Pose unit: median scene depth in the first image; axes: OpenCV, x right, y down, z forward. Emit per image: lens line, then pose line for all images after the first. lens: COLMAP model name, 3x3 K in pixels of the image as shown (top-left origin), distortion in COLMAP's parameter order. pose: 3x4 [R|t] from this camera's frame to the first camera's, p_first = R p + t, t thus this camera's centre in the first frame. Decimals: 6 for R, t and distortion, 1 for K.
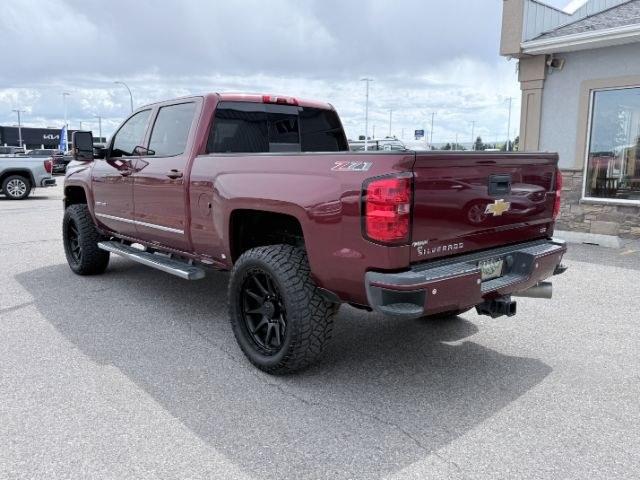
lens RADIAL K [[532.8, 0, 319.8], [0, 532.8, 247.5], [0, 0, 1]] dist [0.015354, -0.027348]
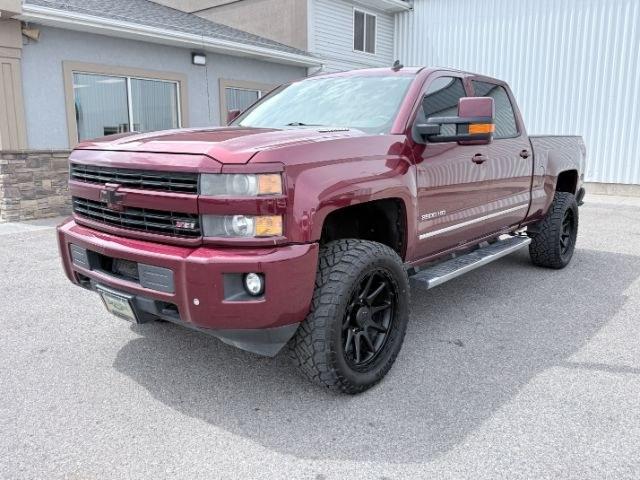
lens RADIAL K [[532.8, 0, 316.3], [0, 532.8, 240.2], [0, 0, 1]] dist [0.015354, -0.027348]
pose [[-0.167706, -0.183277, 0.968651, -1.188451], [0.162041, 0.964078, 0.210466, -0.246753], [-0.972429, 0.192257, -0.131984, 1.467879]]
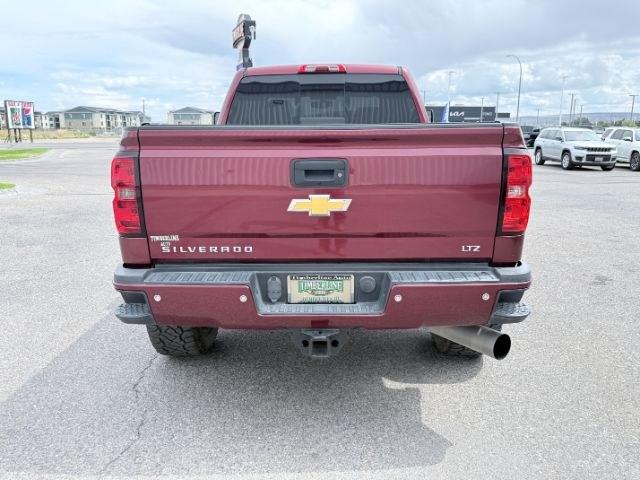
lens RADIAL K [[532.8, 0, 320.7], [0, 532.8, 254.4], [0, 0, 1]] dist [0.015354, -0.027348]
pose [[0.741704, 0.143667, -0.655160, 0.554103], [-0.106285, 0.989624, 0.096685, -0.053691], [0.662253, -0.002078, 0.749278, 0.325488]]
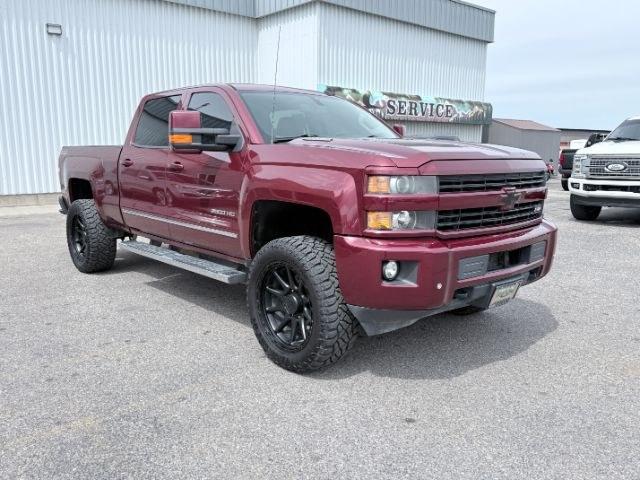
lens RADIAL K [[532.8, 0, 317.8], [0, 532.8, 239.5], [0, 0, 1]] dist [0.015354, -0.027348]
pose [[-0.999895, 0.002667, -0.014266, -0.323433], [-0.002102, 0.945998, 0.324164, -0.376305], [0.014360, 0.324160, -0.945893, 2.253927]]
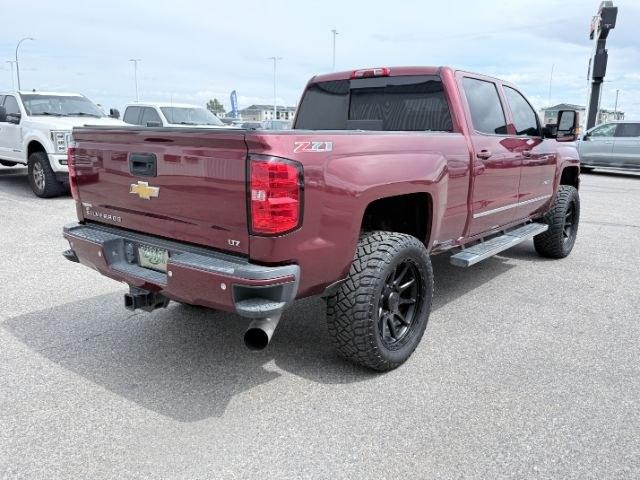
lens RADIAL K [[532.8, 0, 327.5], [0, 532.8, 250.3], [0, 0, 1]] dist [0.015354, -0.027348]
pose [[0.170751, 0.218506, -0.960781, 0.874998], [-0.176878, 0.966058, 0.188272, -0.138247], [0.969308, 0.137793, 0.203604, 0.778198]]
